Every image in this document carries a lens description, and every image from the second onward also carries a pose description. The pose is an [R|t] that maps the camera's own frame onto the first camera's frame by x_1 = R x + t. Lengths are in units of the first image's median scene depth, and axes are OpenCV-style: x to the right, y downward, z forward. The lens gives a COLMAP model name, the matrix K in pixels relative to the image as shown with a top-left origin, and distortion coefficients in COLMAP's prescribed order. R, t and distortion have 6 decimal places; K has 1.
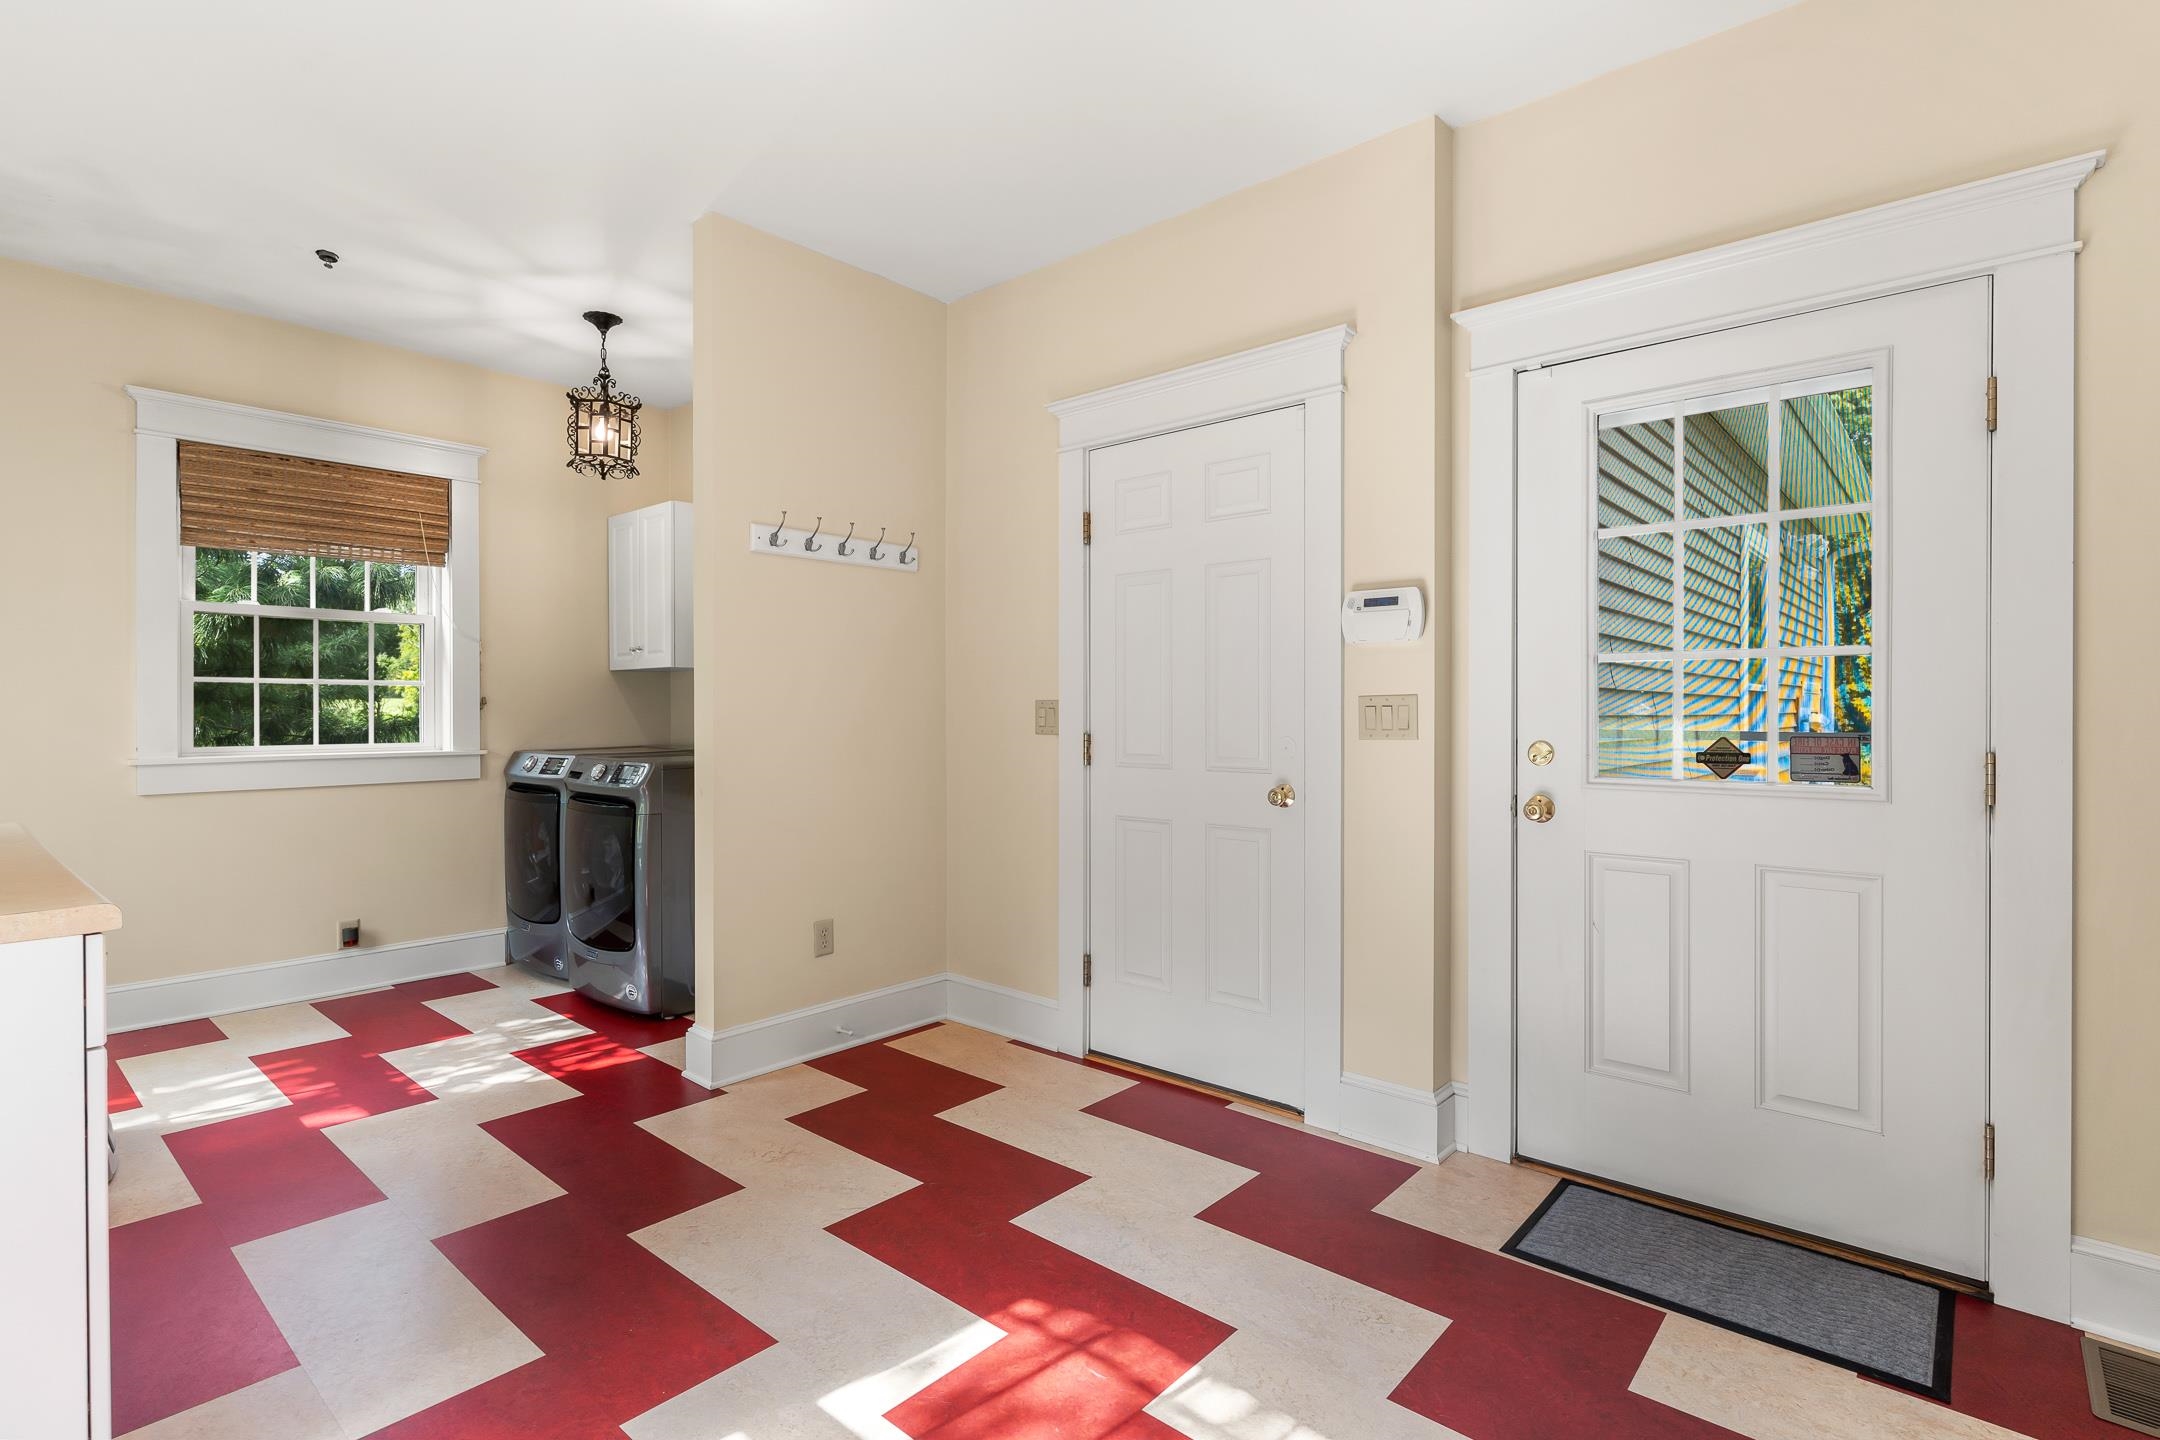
lens RADIAL K [[1044.0, 0, 1074.5], [0, 1044.0, 713.8], [0, 0, 1]] dist [0.006782, 0.000609]
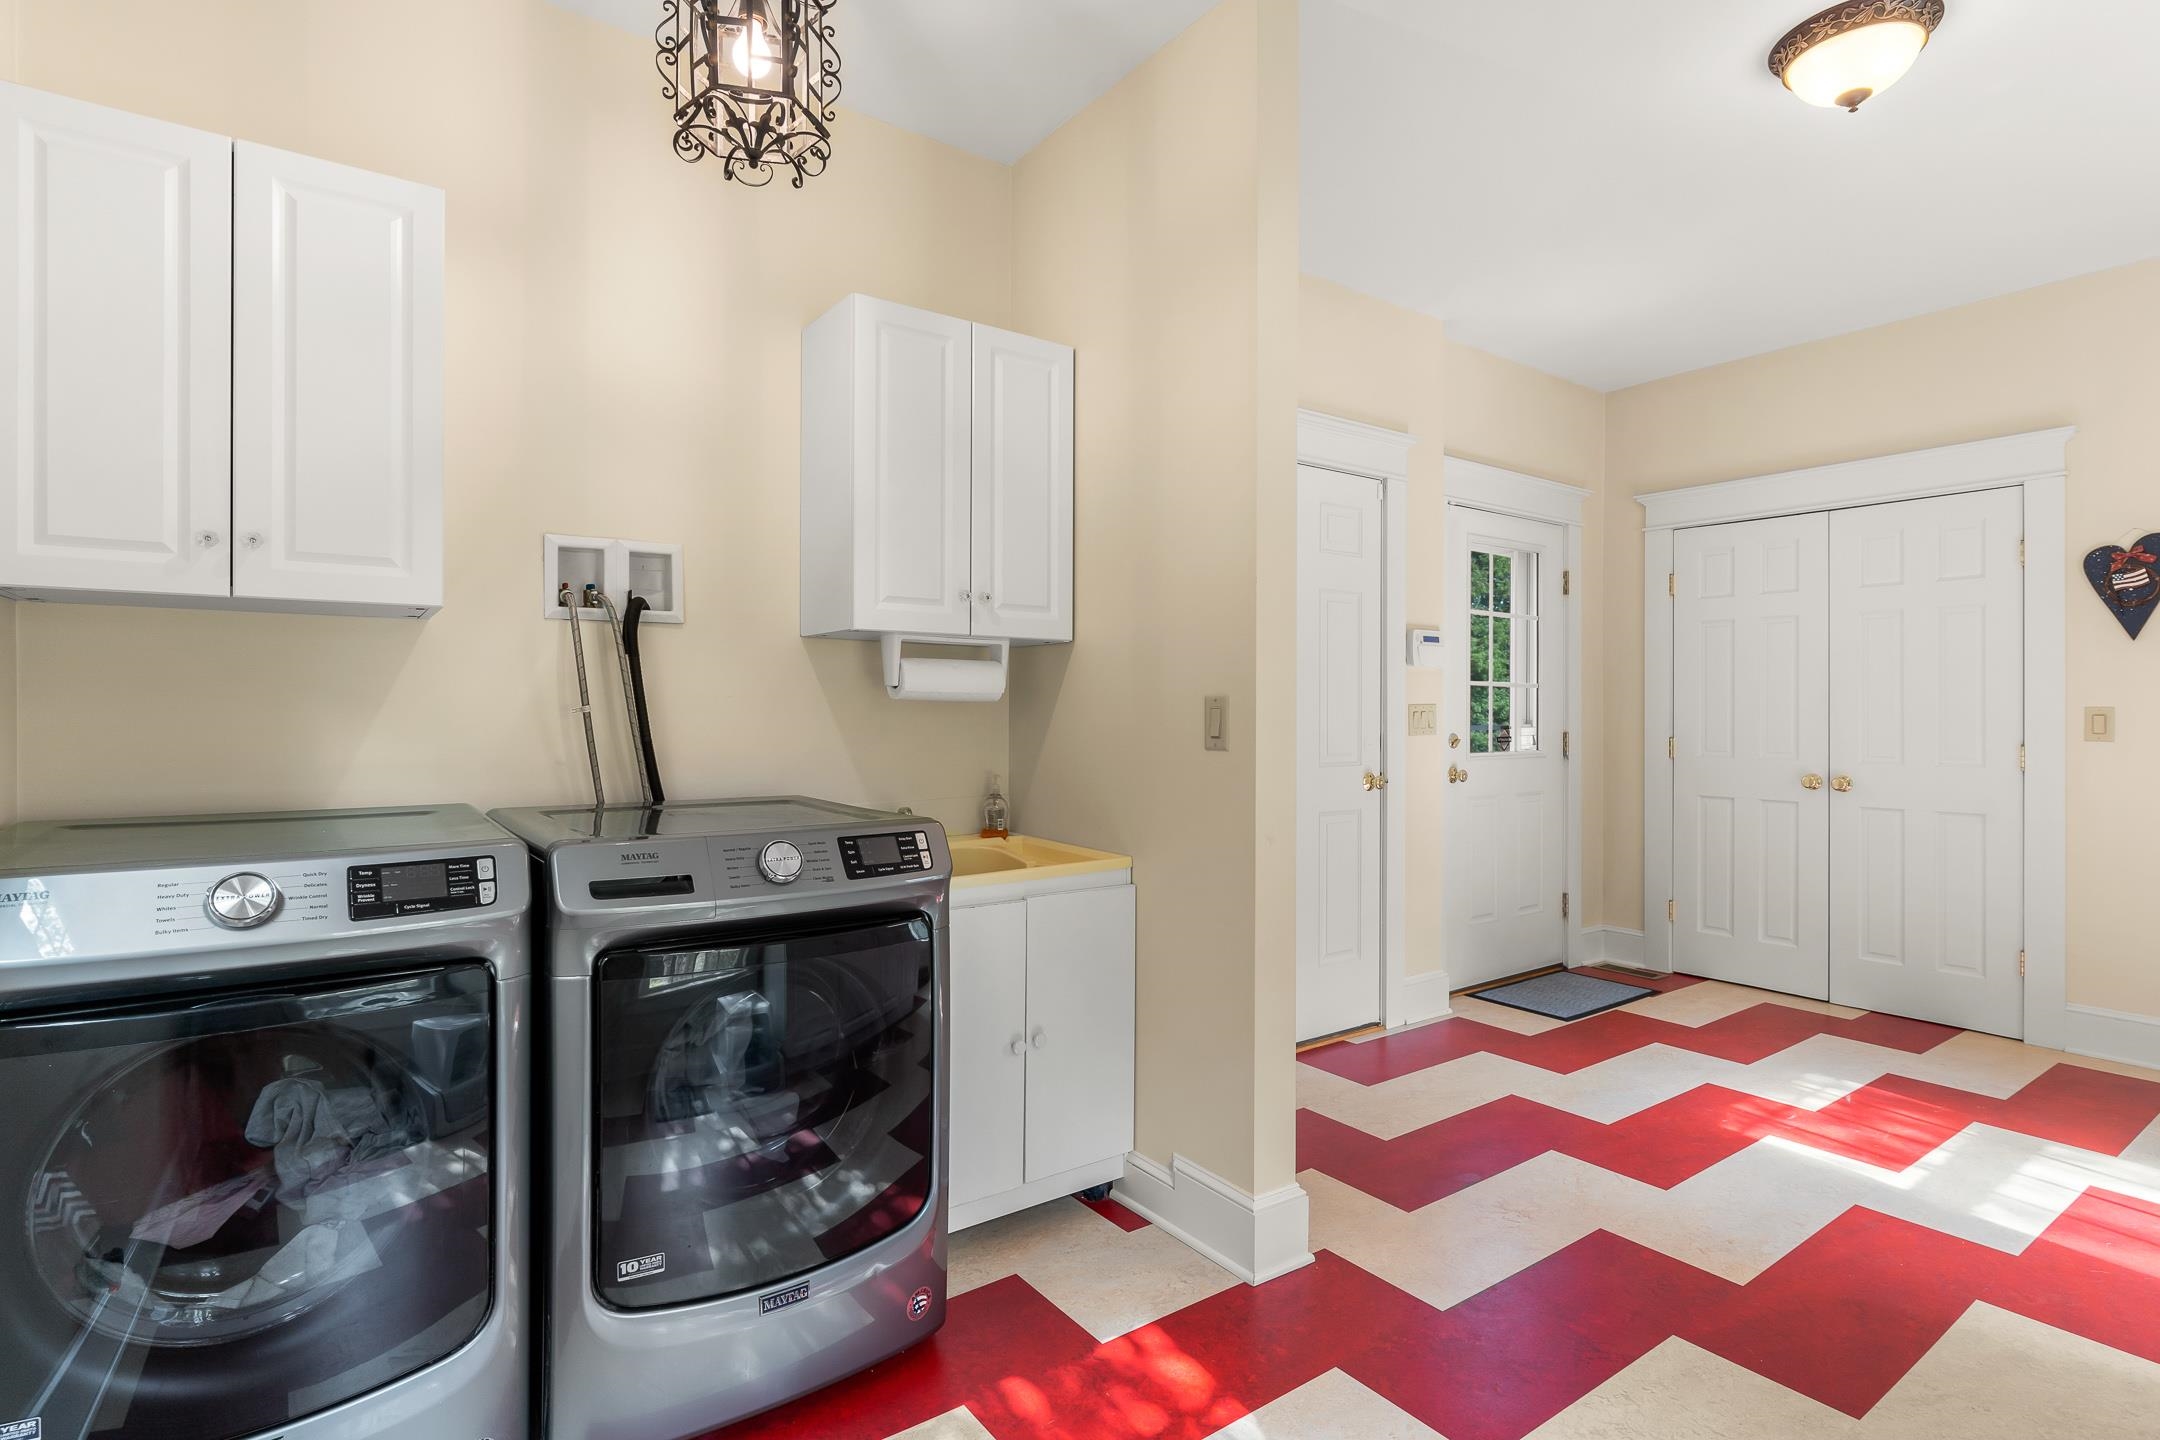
lens RADIAL K [[1074.0, 0, 1077.2], [0, 1074.0, 708.3], [0, 0, 1]] dist [-0.003190, -0.000467]
pose [[0.215201, -0.001901, 0.976568, -1.356007], [-0.000393, 0.999998, 0.002033, -0.016550], [-0.976570, -0.000821, 0.215199, 1.250674]]
